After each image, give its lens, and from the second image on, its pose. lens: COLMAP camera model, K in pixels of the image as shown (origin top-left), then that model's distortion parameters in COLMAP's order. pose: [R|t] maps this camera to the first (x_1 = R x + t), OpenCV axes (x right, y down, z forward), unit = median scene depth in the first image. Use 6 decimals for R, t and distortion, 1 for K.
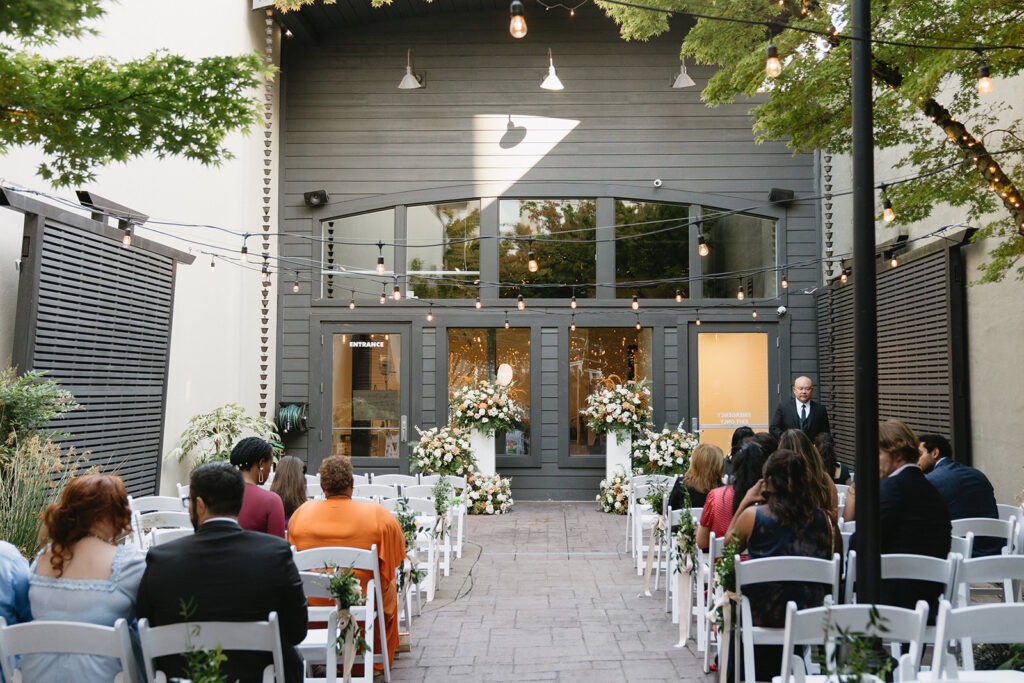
lens RADIAL K [[1008.8, 0, 537.0], [0, 1008.8, 341.5], [0, 0, 1]] dist [0.004073, -0.006619]
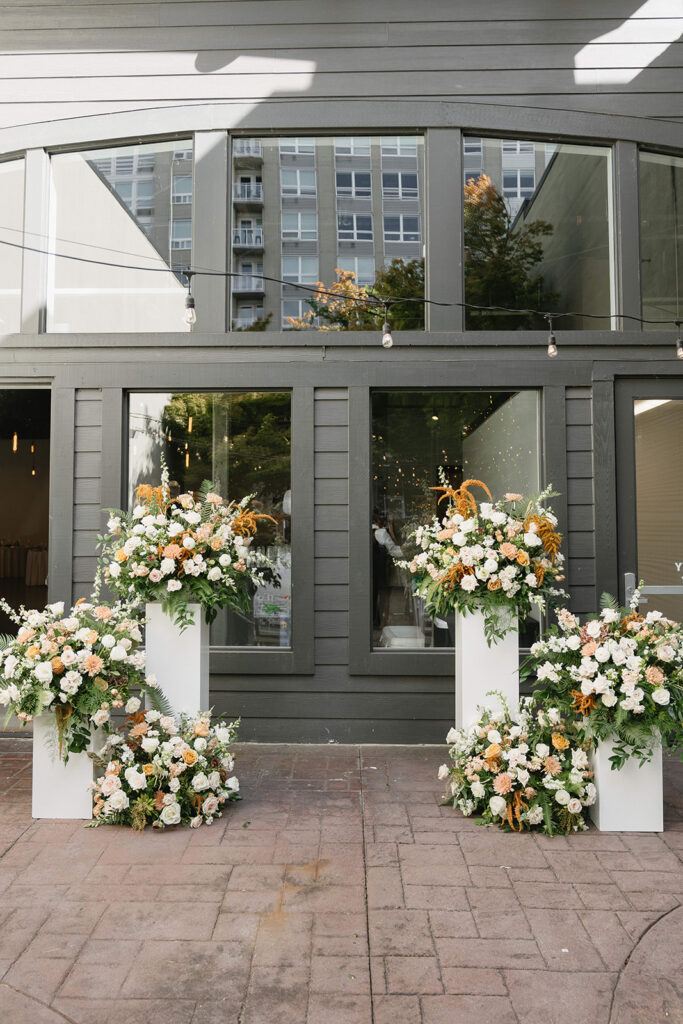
lens RADIAL K [[743.6, 0, 337.4], [0, 743.6, 486.9], [0, 0, 1]] dist [-0.003196, 0.000289]
pose [[1.000000, 0.000298, 0.000719, 0.016541], [-0.000300, 0.999998, 0.002051, 0.036019], [-0.000718, -0.002051, 0.999998, 0.689788]]
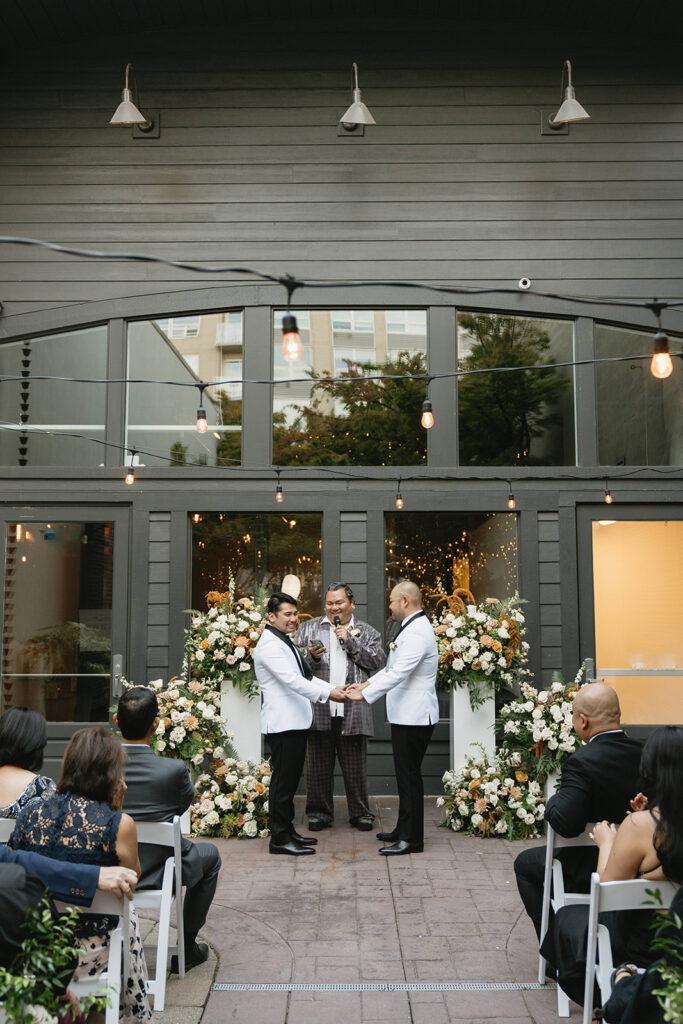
lens RADIAL K [[940.2, 0, 341.5], [0, 940.2, 512.0], [0, 0, 1]] dist [0.004836, -0.006638]
pose [[0.999897, 0.000977, 0.014327, -0.003555], [-0.000299, 0.998881, -0.047296, 0.014424], [-0.014357, 0.047287, 0.998778, 0.453819]]
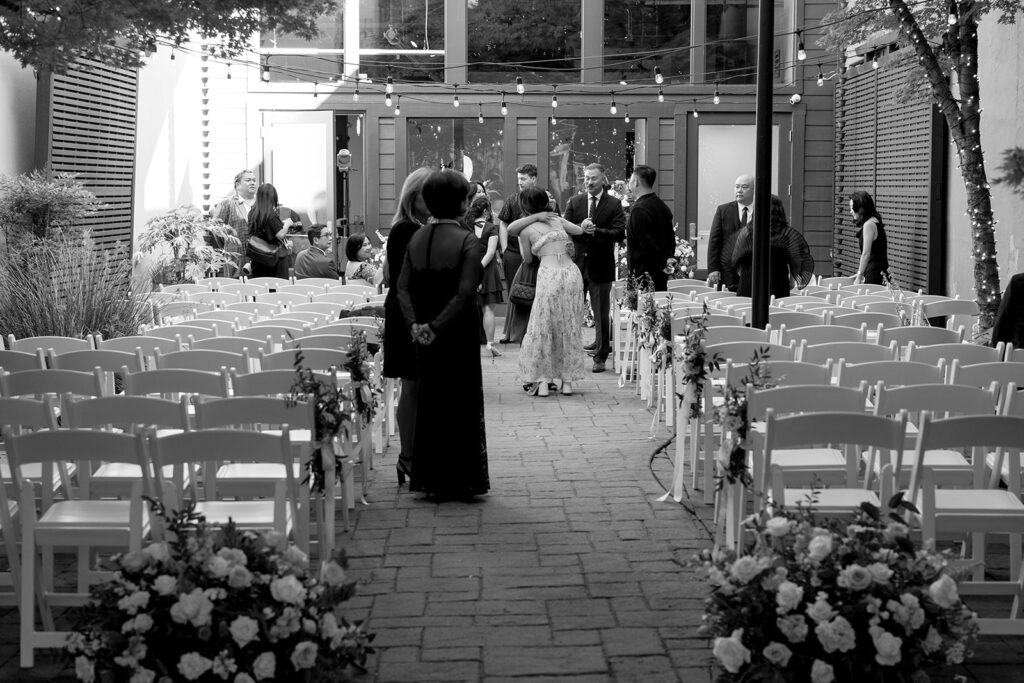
lens RADIAL K [[1682.5, 0, 512.0], [0, 1682.5, 341.5], [0, 0, 1]] dist [-0.003033, -0.003951]
pose [[0.999937, 0.000985, 0.011144, -0.017135], [-0.002514, 0.990435, 0.137959, -0.024908], [-0.010901, -0.137979, 0.990375, -0.483841]]
